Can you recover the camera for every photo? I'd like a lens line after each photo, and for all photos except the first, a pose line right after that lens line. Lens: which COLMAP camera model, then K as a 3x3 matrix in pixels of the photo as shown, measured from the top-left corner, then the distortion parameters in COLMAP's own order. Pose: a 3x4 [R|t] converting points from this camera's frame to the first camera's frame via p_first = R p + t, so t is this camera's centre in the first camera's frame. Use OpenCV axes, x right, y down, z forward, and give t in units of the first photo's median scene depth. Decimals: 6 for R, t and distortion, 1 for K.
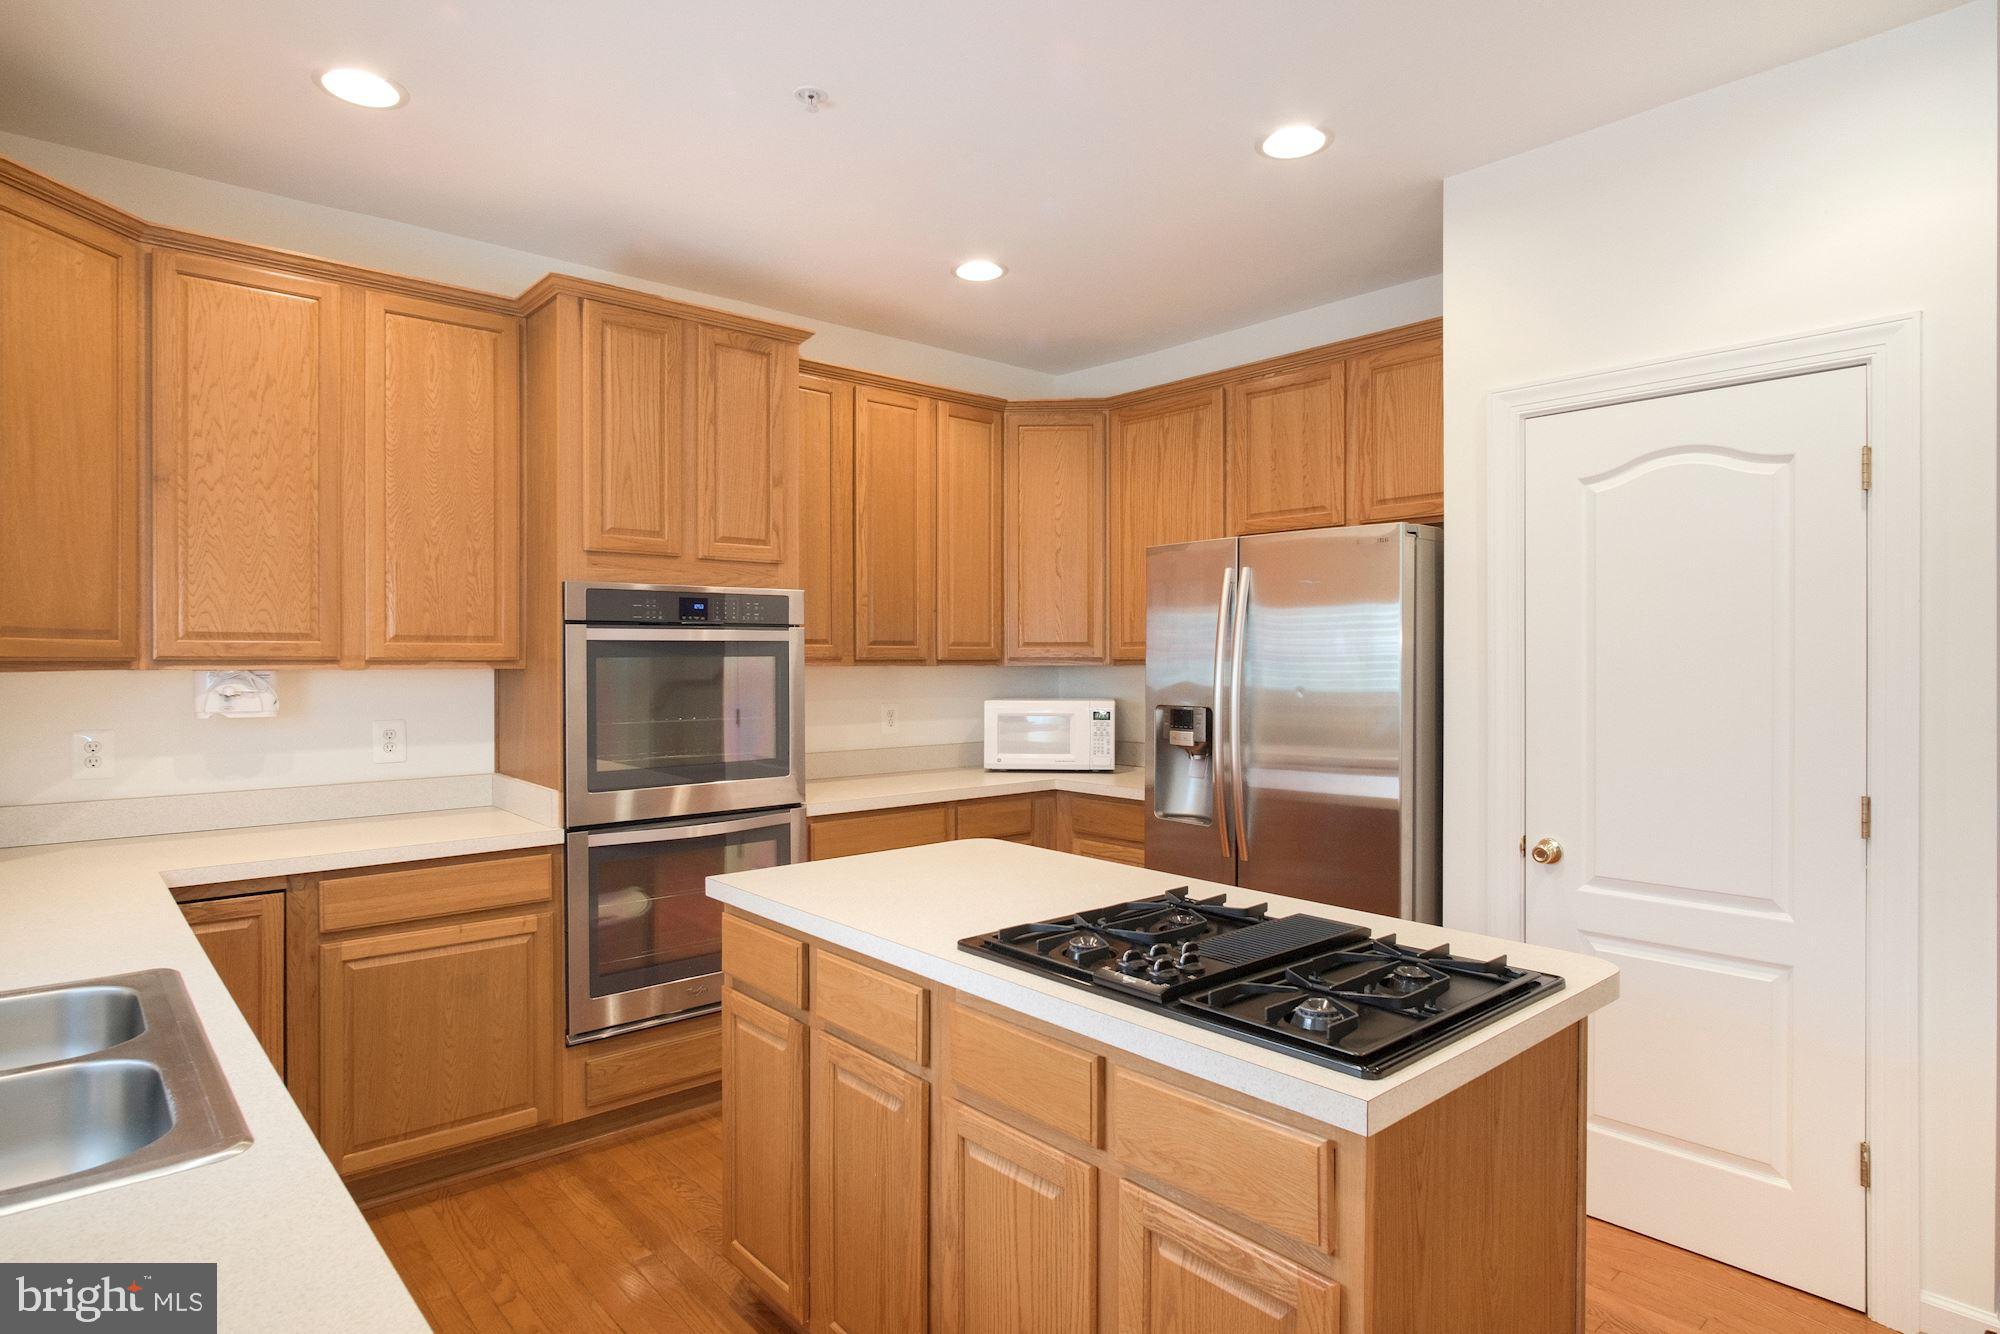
lens RADIAL K [[1097.4, 0, 995.5], [0, 1097.4, 656.8], [0, 0, 1]] dist [0.000878, -0.000607]
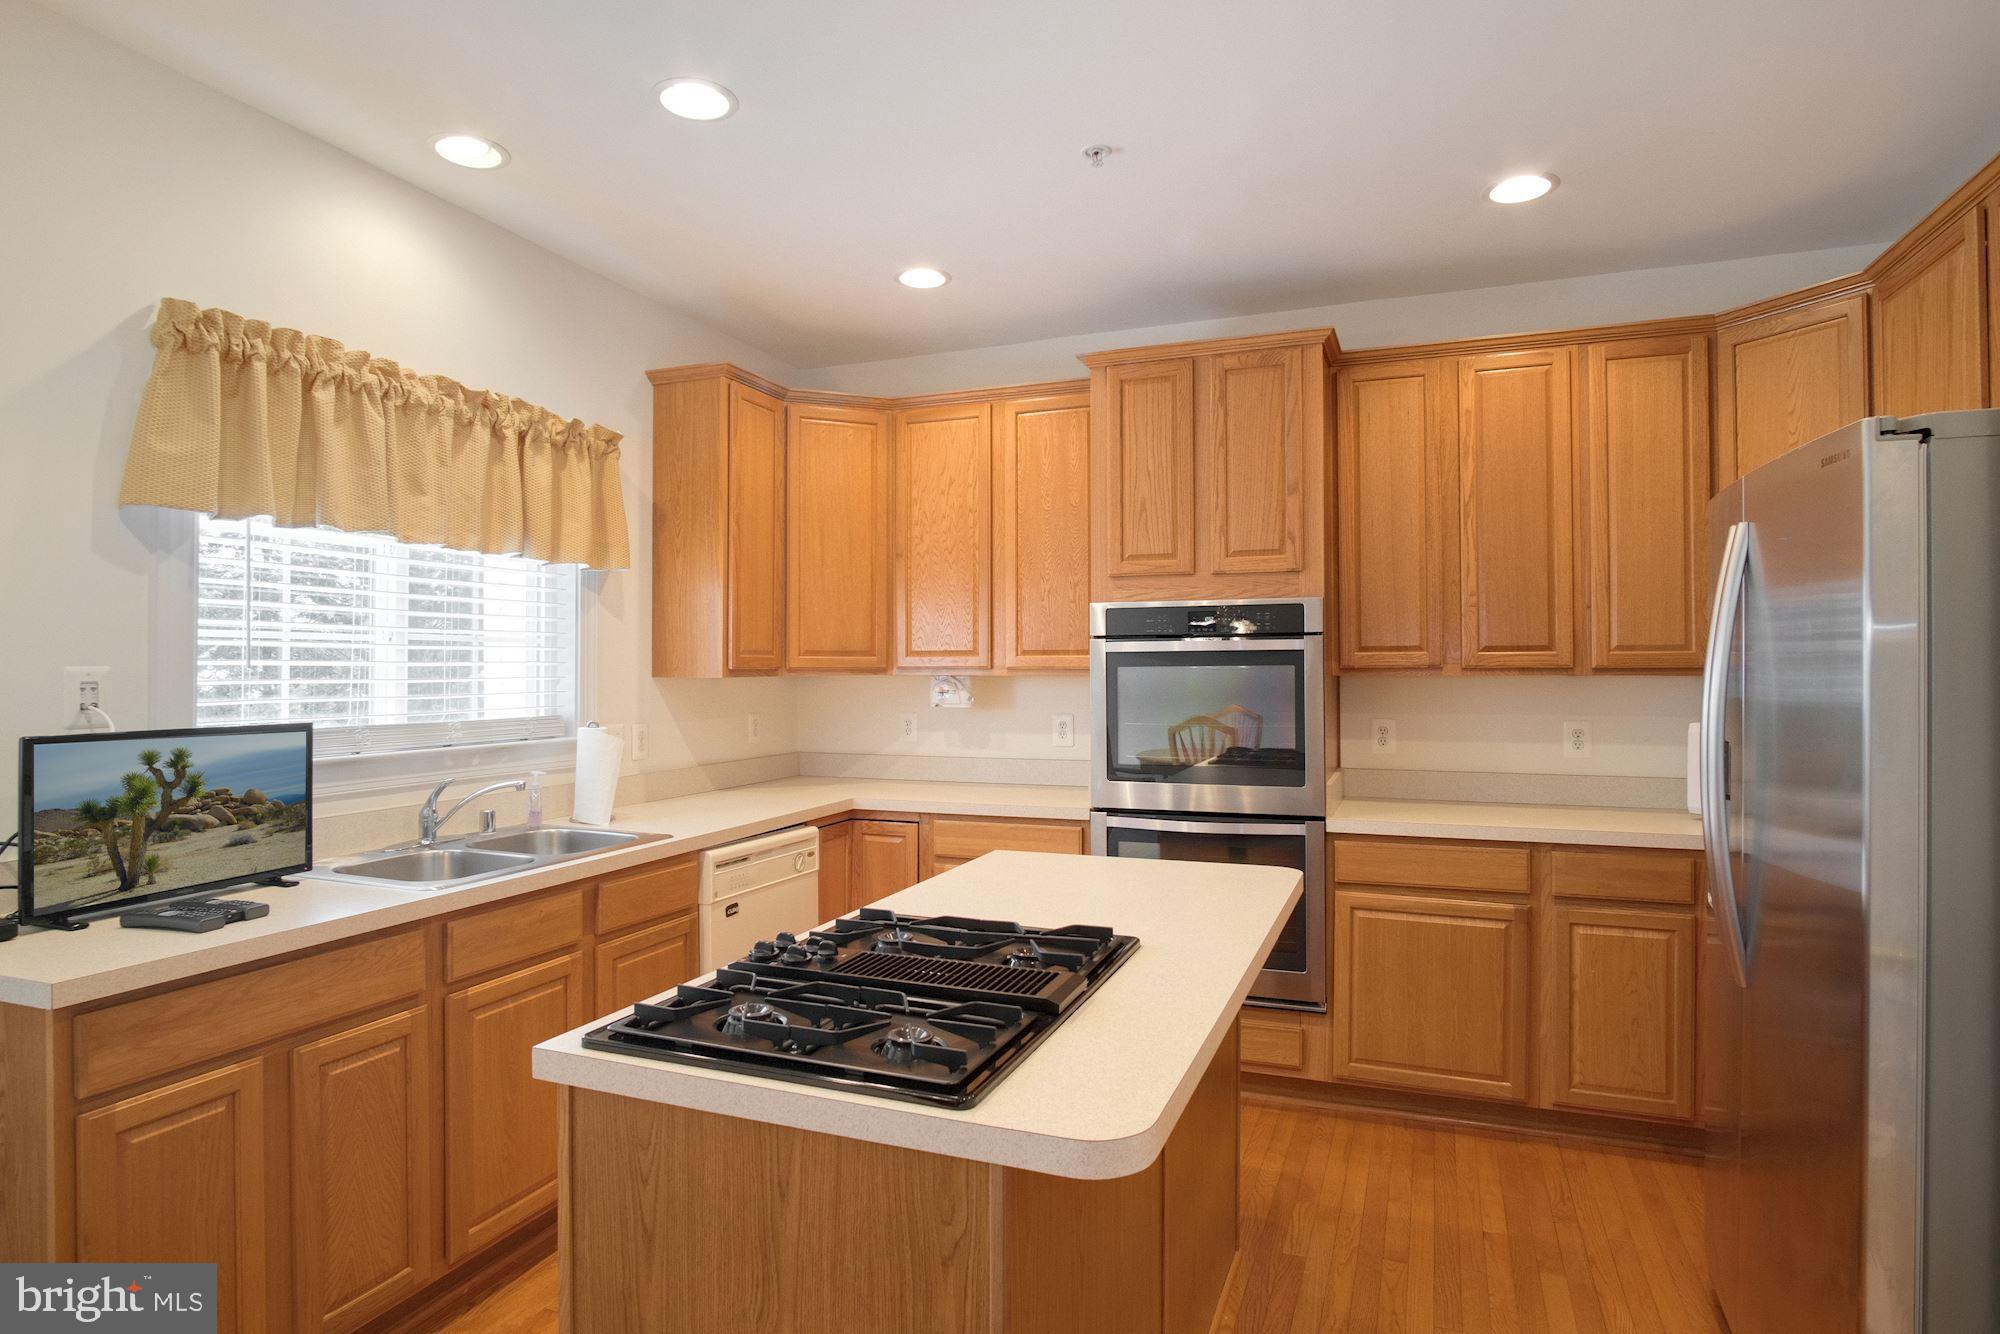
lens RADIAL K [[1082.8, 0, 1002.0], [0, 1082.8, 657.5], [0, 0, 1]] dist [-0.022203, 0.000587]
pose [[0.462098, -0.009790, -0.886775, 0.583753], [0.002774, 0.999950, -0.009594, 0.001547], [0.886824, 0.001974, 0.462102, 0.338674]]
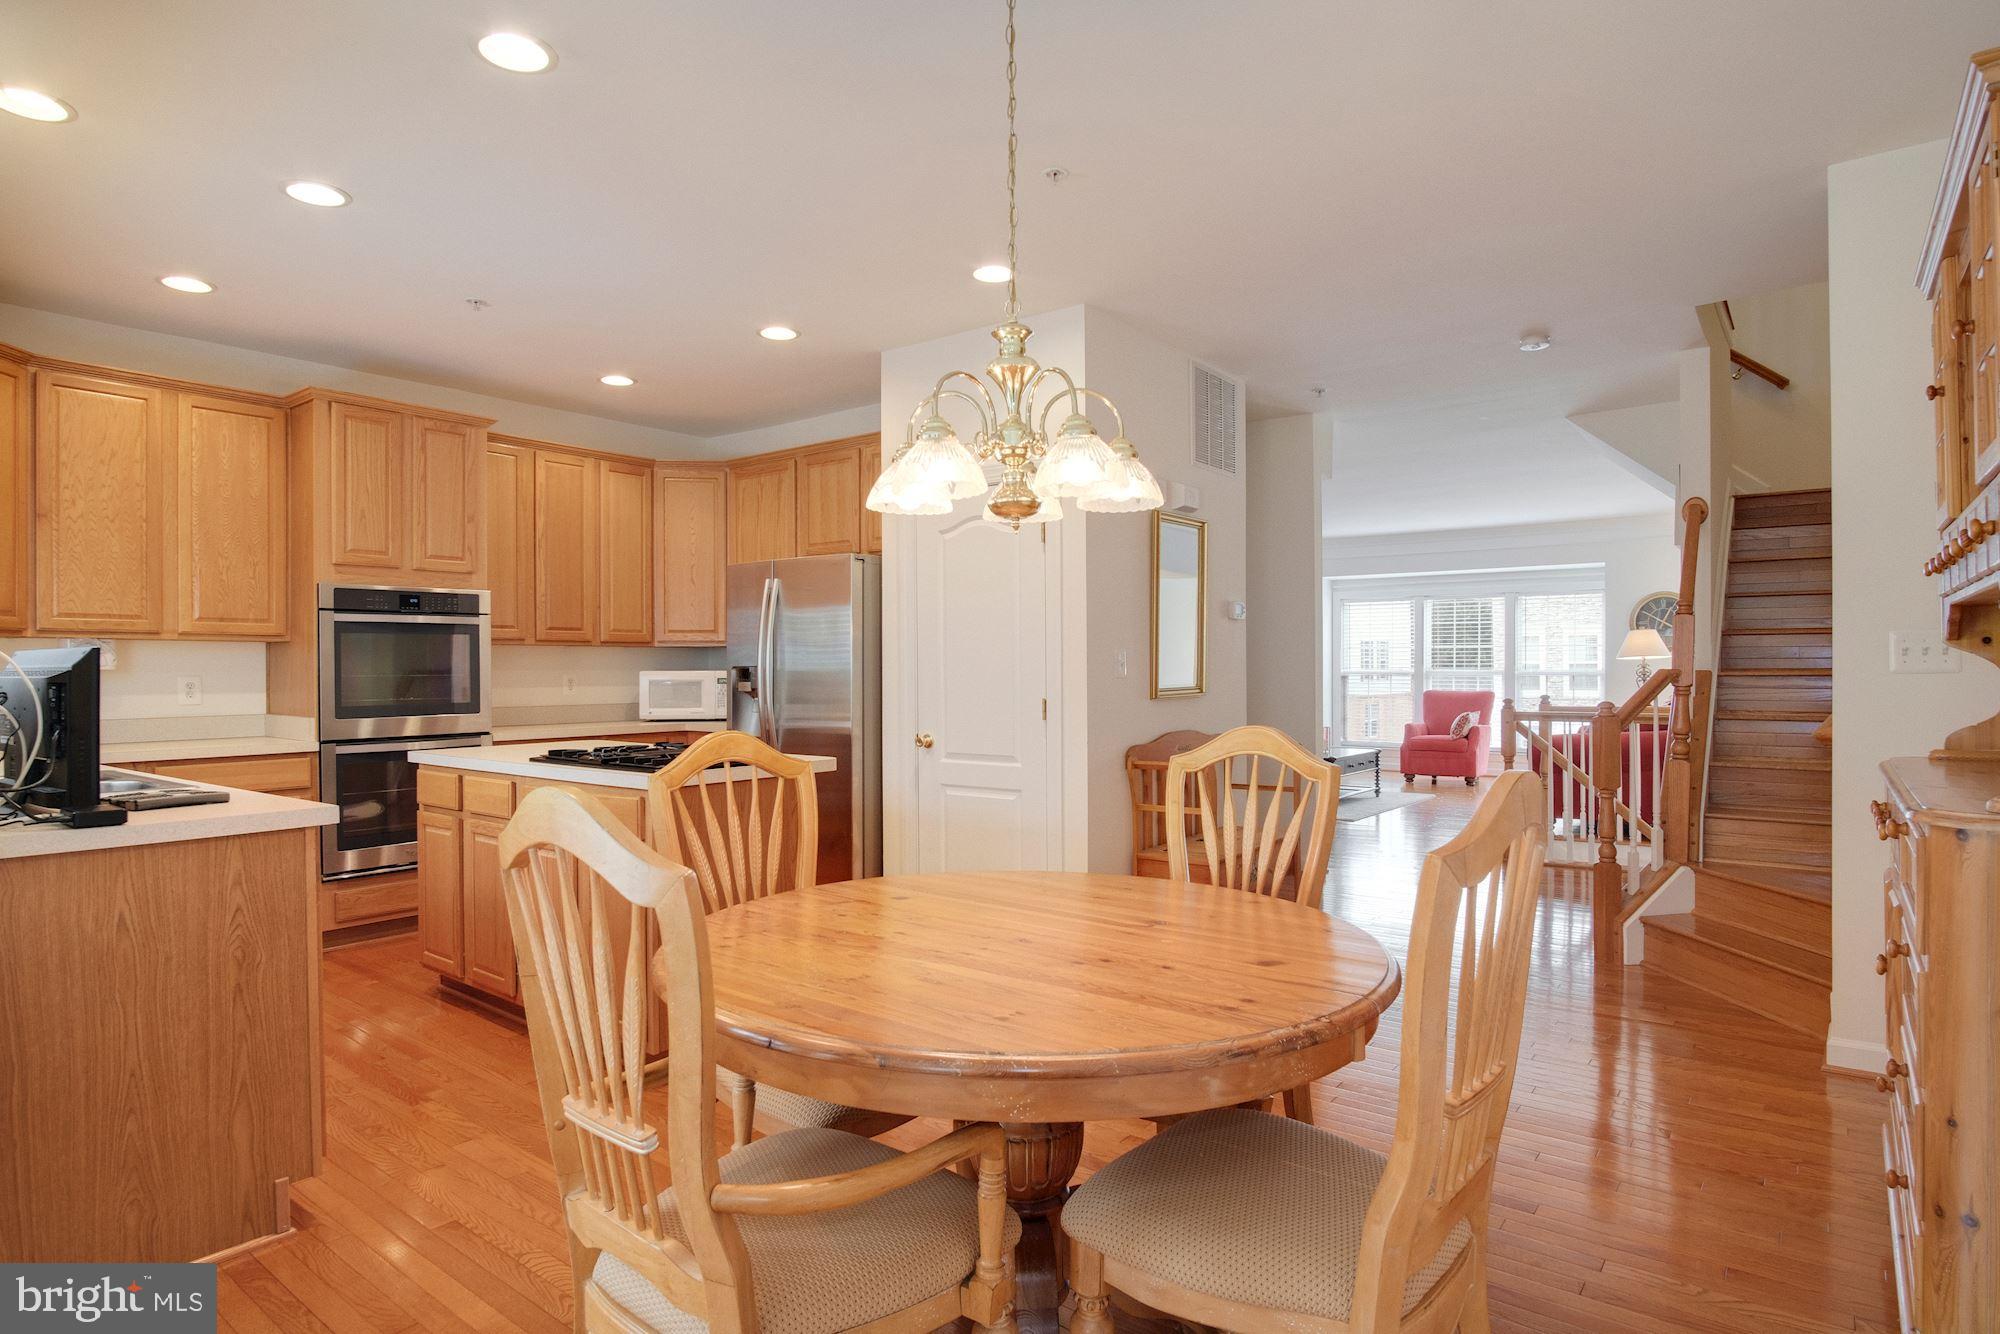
lens RADIAL K [[1104.5, 0, 1000.0], [0, 1104.5, 667.0], [0, 0, 1]] dist [-0.015274, 0.002426]
pose [[0.982376, -0.003342, 0.186888, 0.249739], [0.003550, 0.999993, -0.000780, 0.051516], [-0.186884, 0.001430, 0.982381, -0.669331]]
